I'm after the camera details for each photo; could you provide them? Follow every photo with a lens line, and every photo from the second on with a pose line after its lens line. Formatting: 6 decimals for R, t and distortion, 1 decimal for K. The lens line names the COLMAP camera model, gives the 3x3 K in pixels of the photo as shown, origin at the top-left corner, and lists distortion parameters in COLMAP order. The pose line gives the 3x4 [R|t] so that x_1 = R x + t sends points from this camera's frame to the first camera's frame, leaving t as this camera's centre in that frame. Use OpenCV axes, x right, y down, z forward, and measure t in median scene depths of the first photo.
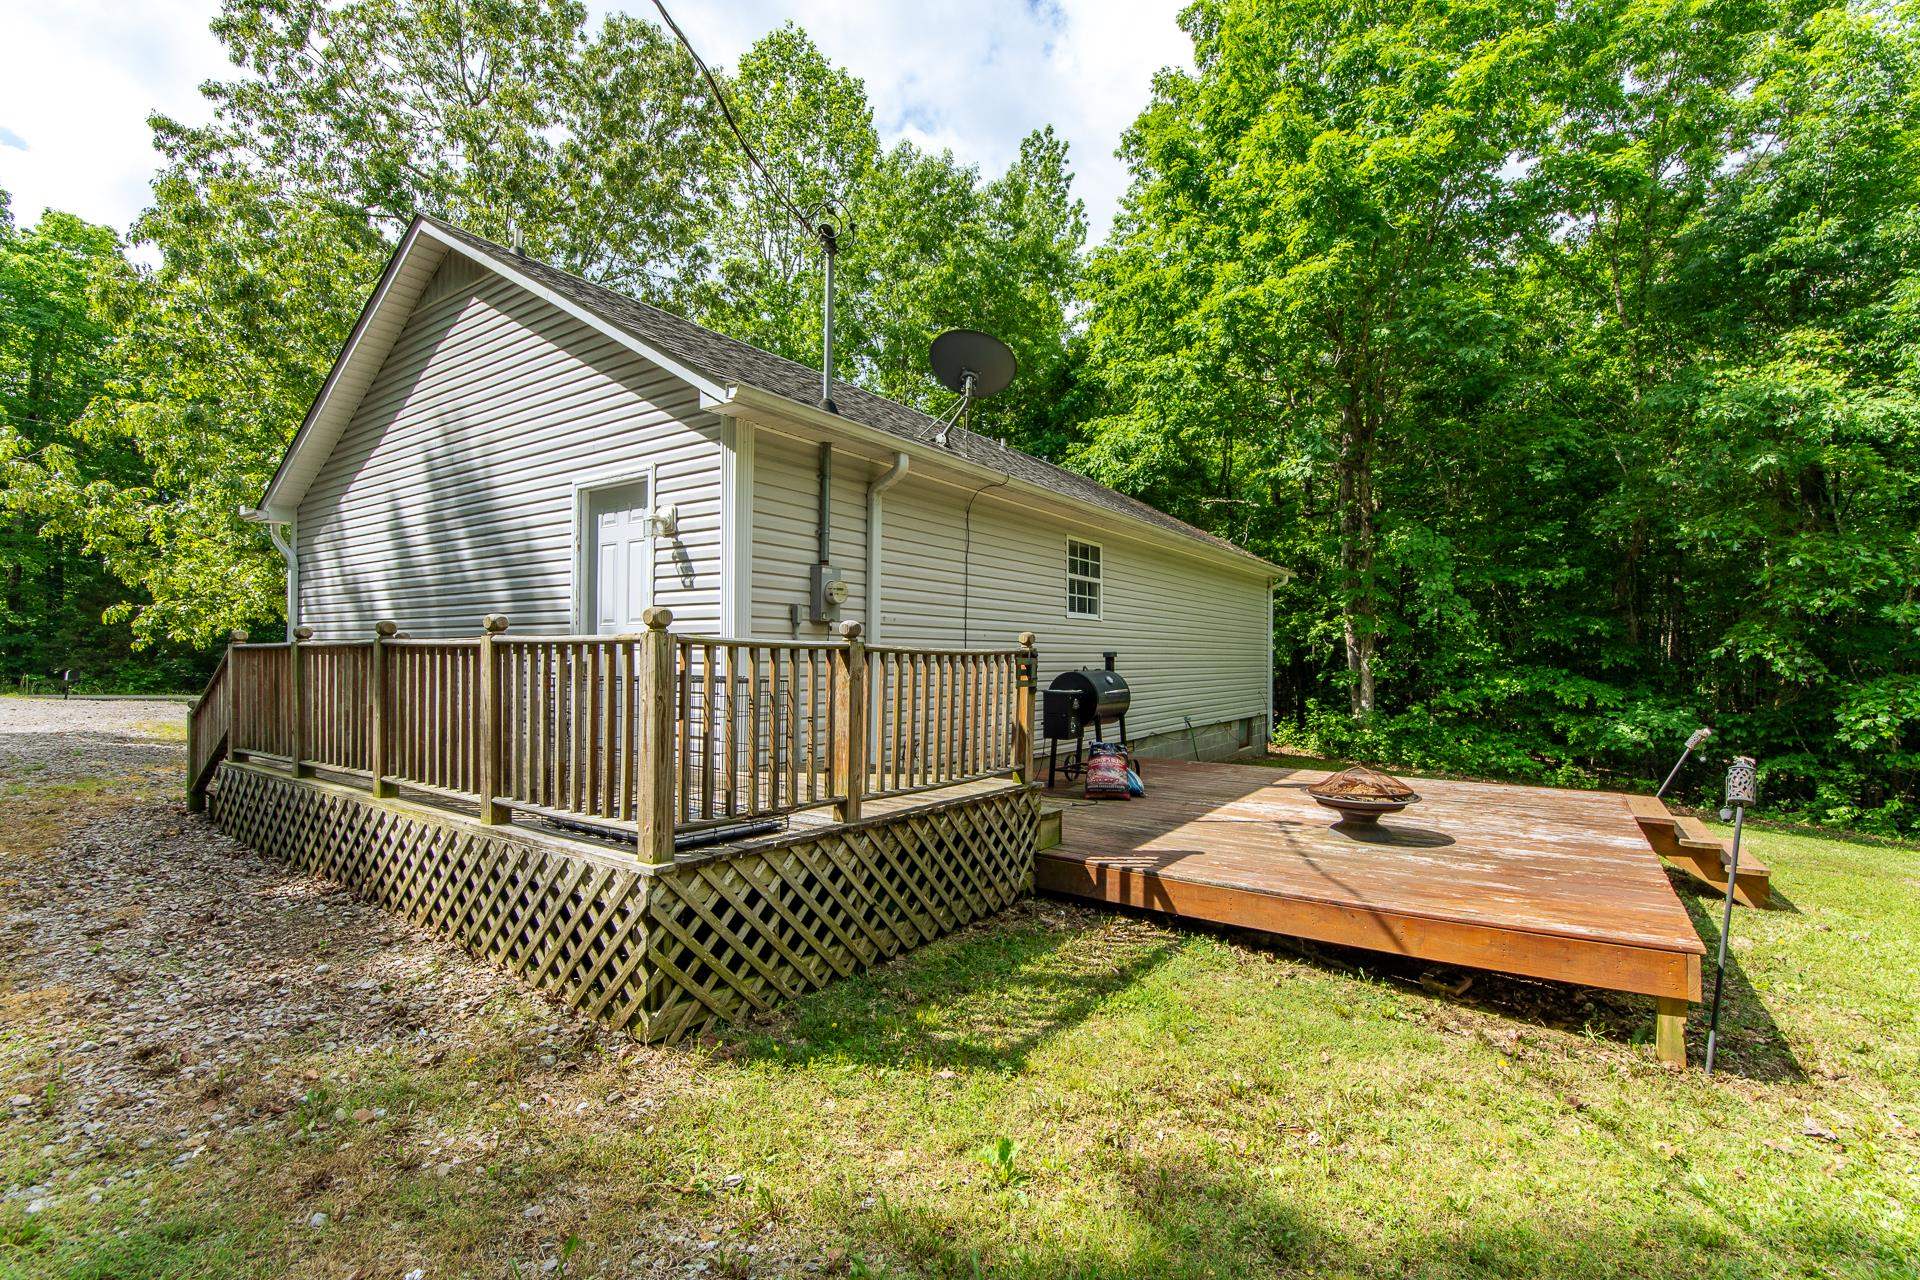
lens RADIAL K [[842.2, 0, 966.1], [0, 842.2, 646.6], [0, 0, 1]] dist [0.000360, 0.003512]
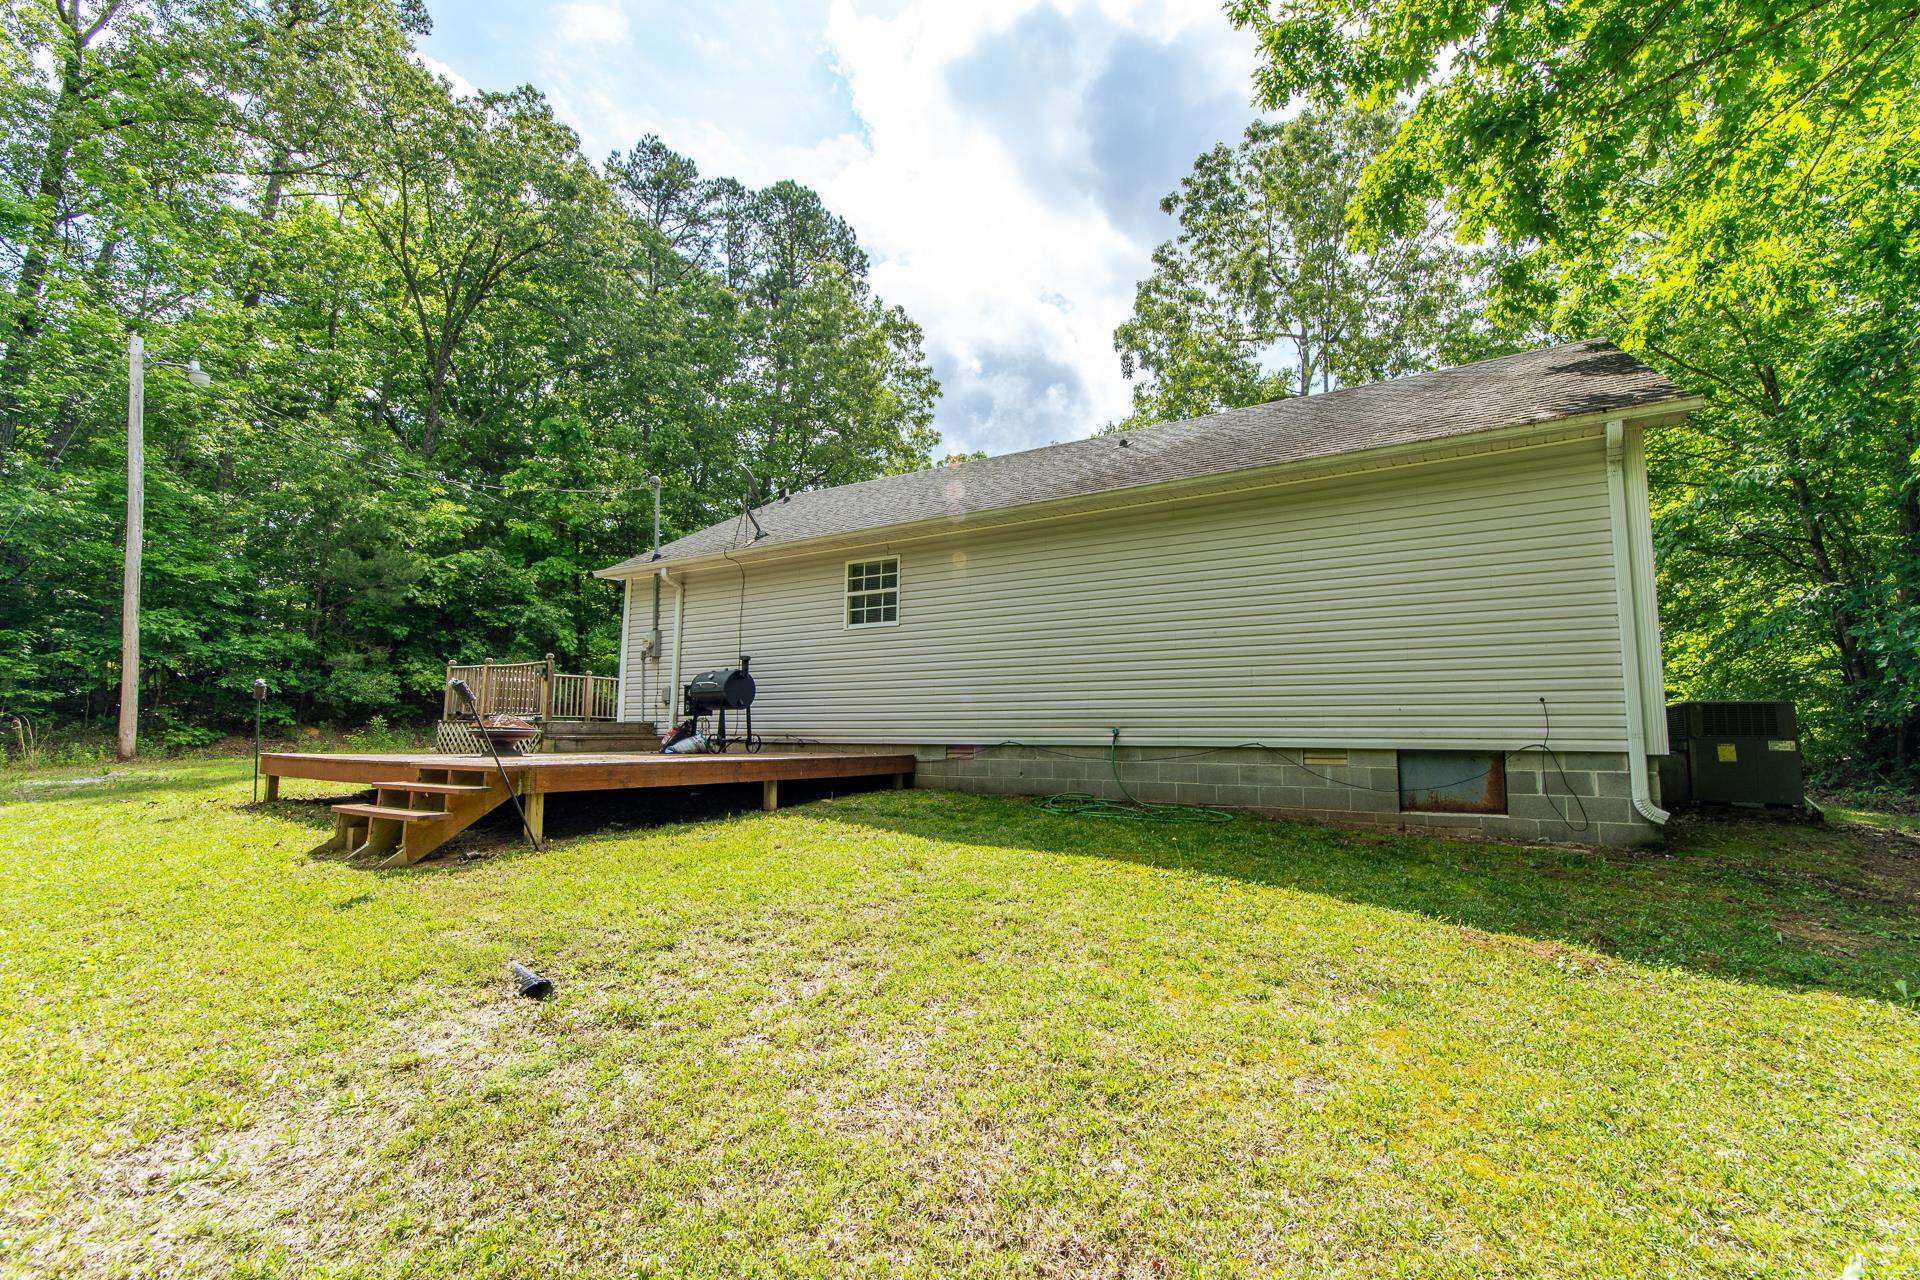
lens RADIAL K [[842.2, 0, 961.5], [0, 842.2, 638.8], [0, 0, 1]] dist [0.000360, 0.003512]
pose [[0.043353, -0.116031, -0.992299, 1.262257], [0.006451, 0.993245, -0.115859, 0.113477], [0.999039, -0.001379, 0.043809, 1.068450]]
